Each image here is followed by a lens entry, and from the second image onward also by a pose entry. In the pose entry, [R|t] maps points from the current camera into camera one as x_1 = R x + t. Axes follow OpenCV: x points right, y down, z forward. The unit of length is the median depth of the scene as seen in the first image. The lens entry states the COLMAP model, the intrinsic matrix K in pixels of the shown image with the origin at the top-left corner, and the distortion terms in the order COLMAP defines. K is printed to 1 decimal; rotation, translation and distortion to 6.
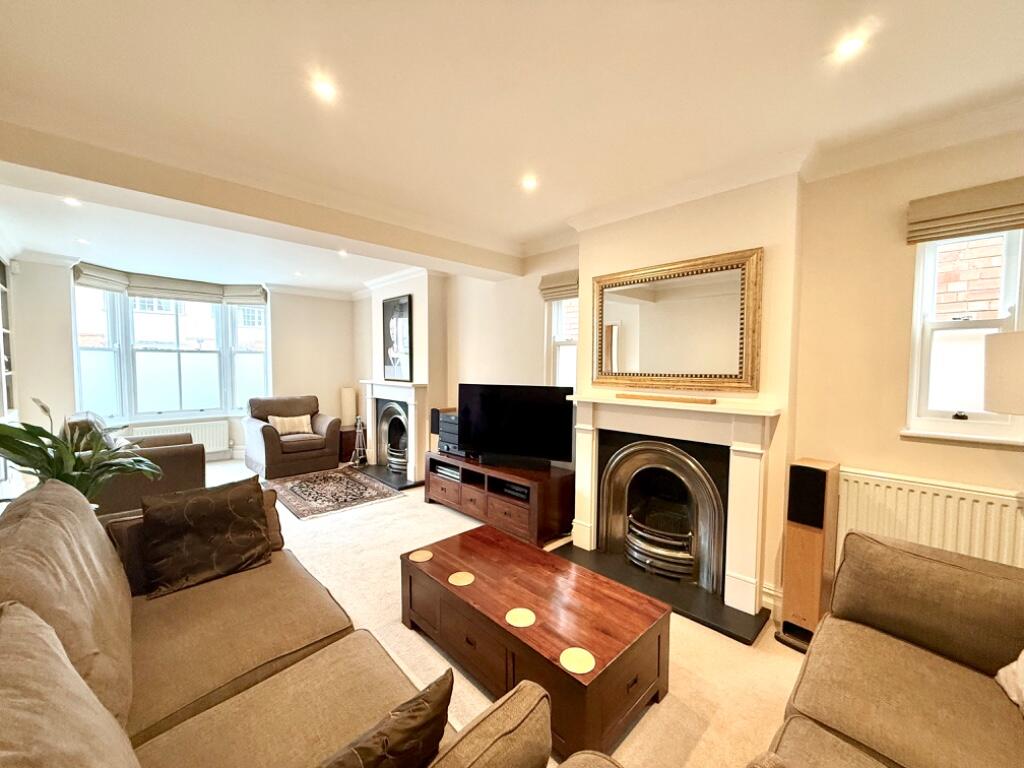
lens RADIAL K [[408.3, 0, 507.9], [0, 408.3, 384.6], [0, 0, 1]] dist [0.001430, 0.000623]
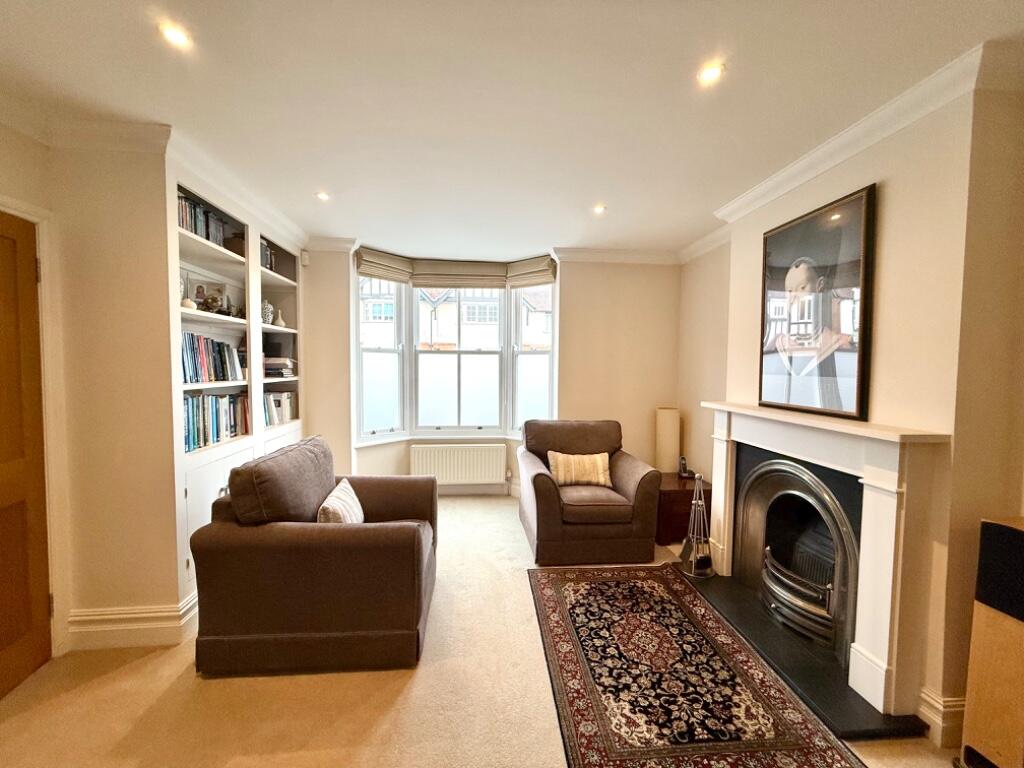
lens RADIAL K [[408.3, 0, 507.9], [0, 408.3, 384.6], [0, 0, 1]] dist [0.001430, 0.000623]
pose [[0.772761, 0.030095, -0.633983, -0.234054], [-0.034710, 0.999384, 0.005132, -0.027311], [0.633747, 0.018040, 0.773330, 0.465741]]
